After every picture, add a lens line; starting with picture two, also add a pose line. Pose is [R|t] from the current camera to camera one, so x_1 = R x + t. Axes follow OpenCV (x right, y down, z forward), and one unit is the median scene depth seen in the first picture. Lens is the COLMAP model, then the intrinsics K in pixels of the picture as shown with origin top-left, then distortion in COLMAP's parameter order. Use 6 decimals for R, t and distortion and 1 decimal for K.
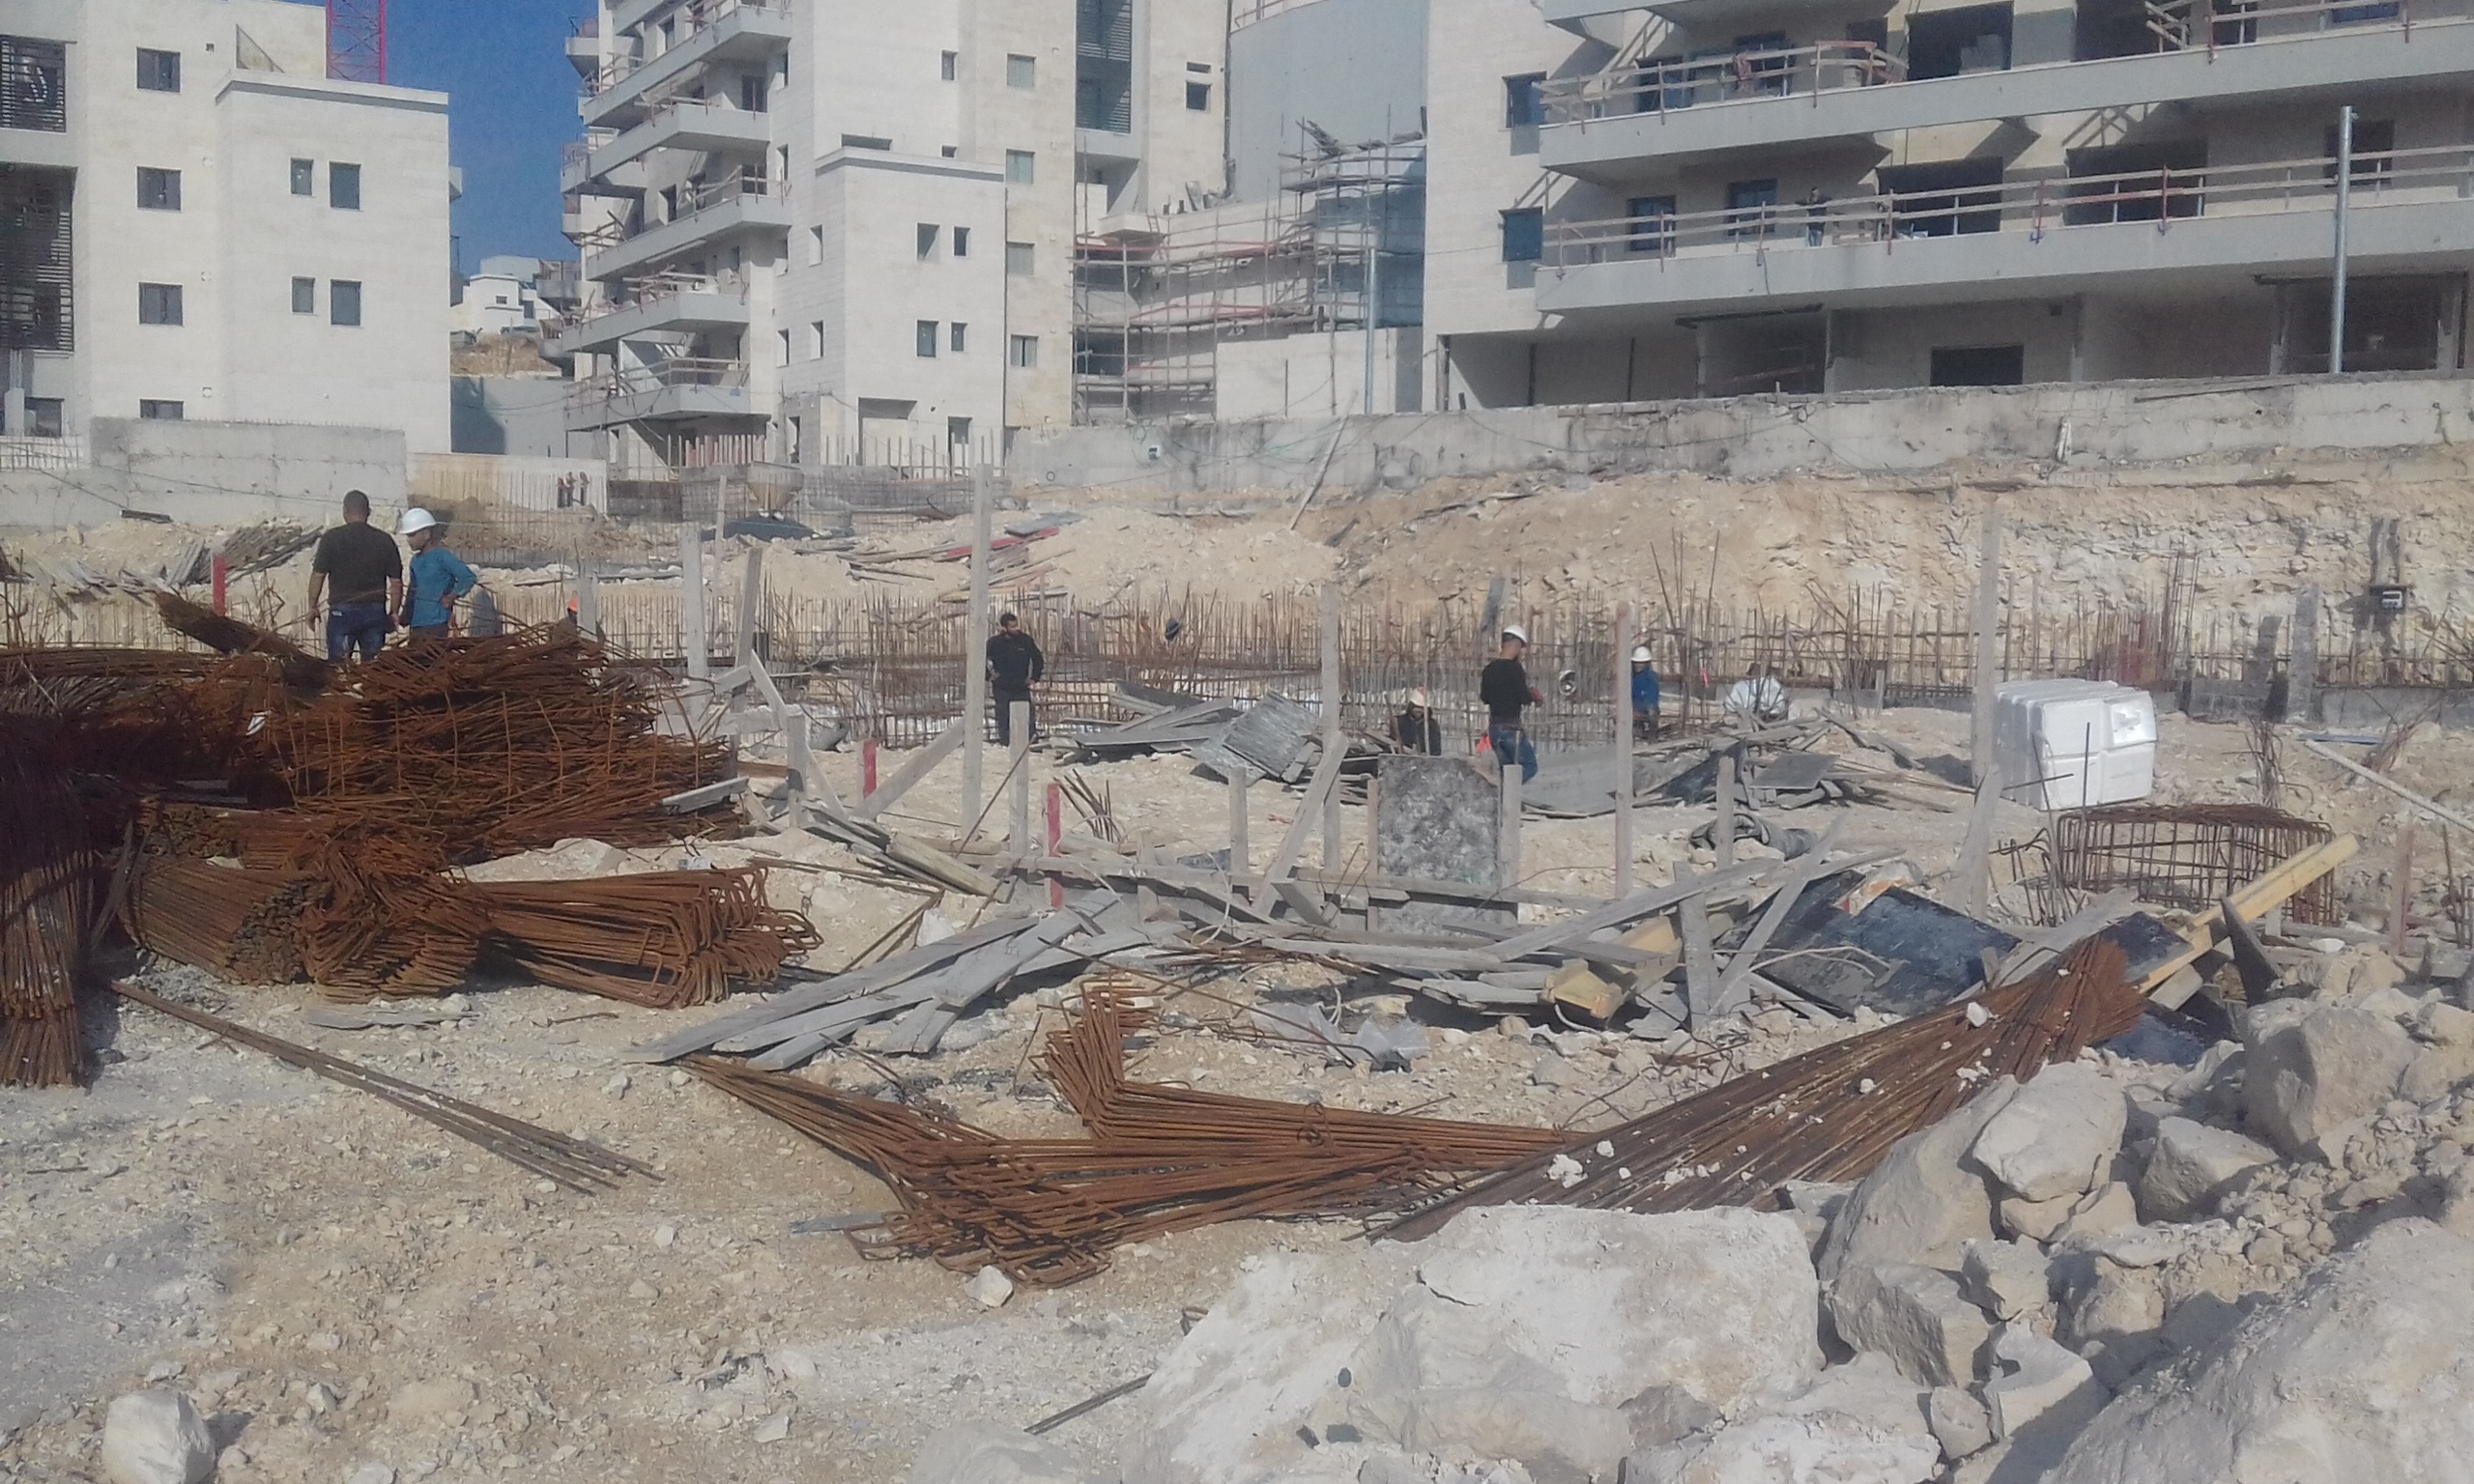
lens RADIAL K [[2312.5, 0, 1226.4], [0, 2312.5, 694.5], [0, 0, 1]] dist [0.081528, -0.203836]
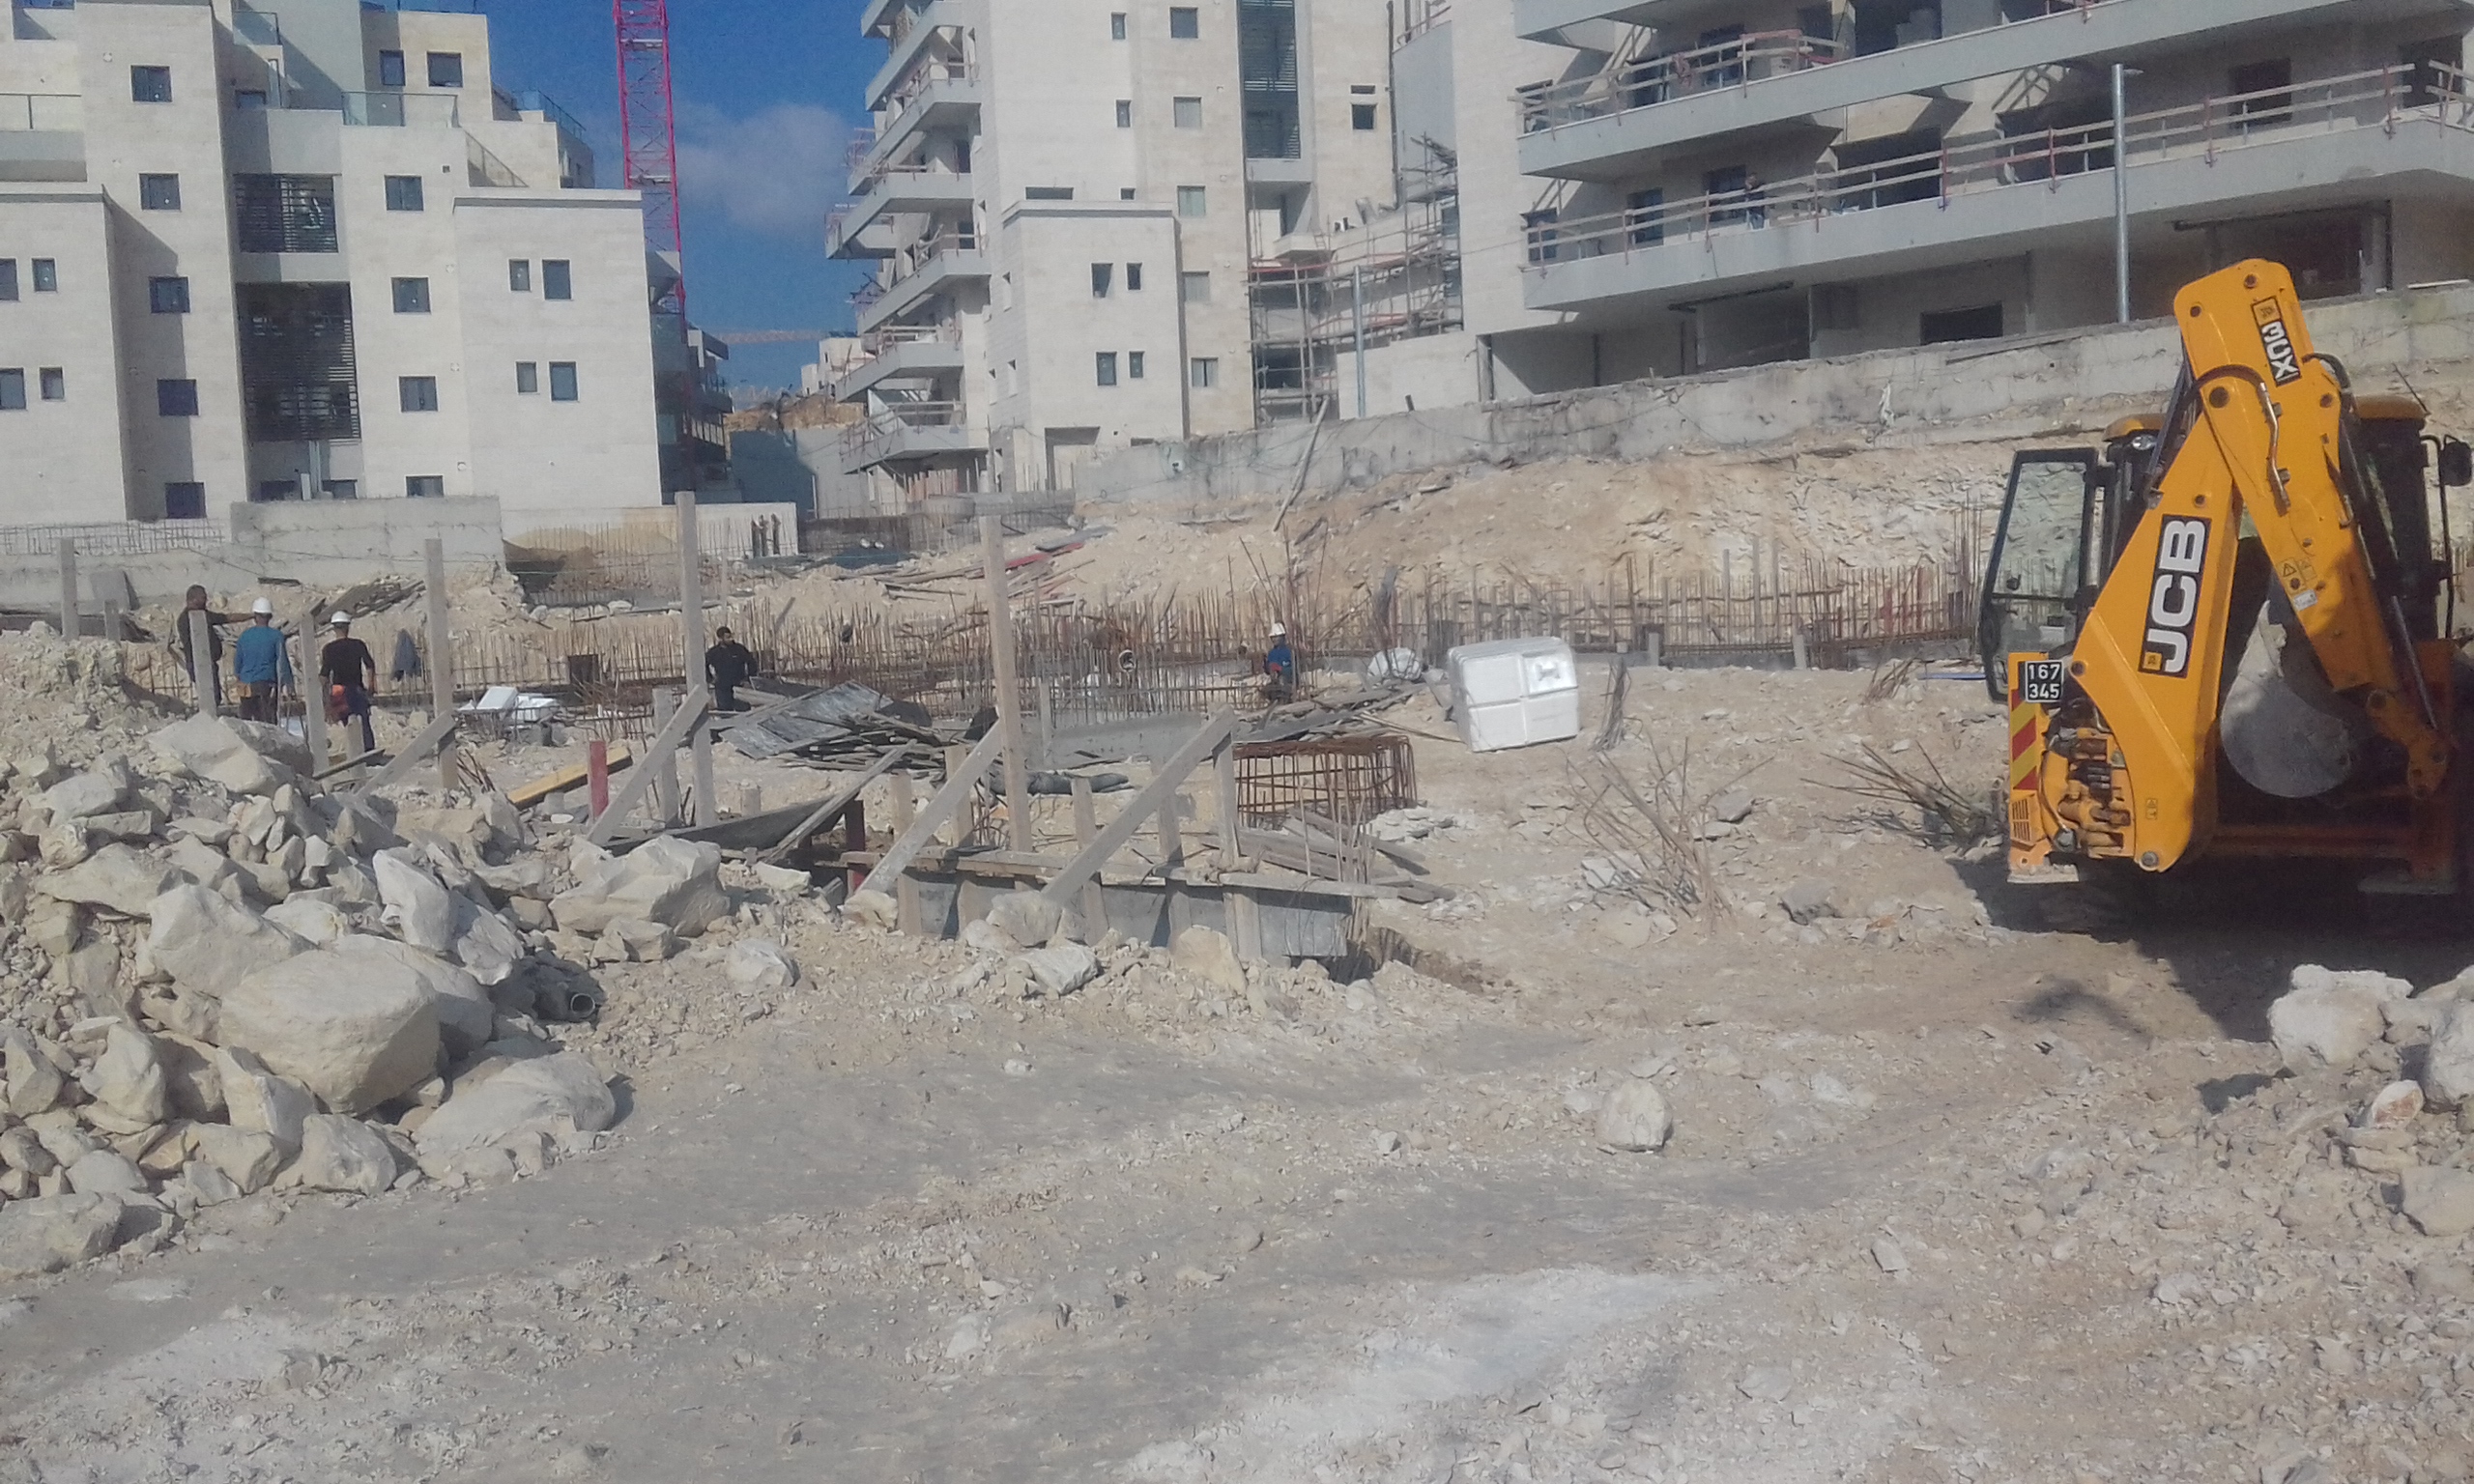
lens RADIAL K [[2312.5, 0, 1226.4], [0, 2312.5, 694.5], [0, 0, 1]] dist [0.081528, -0.203836]
pose [[0.976935, -0.047794, -0.208121, 0.197324], [0.047830, 0.998844, -0.004866, 0.008857], [0.208113, -0.005201, 0.978091, -0.064533]]
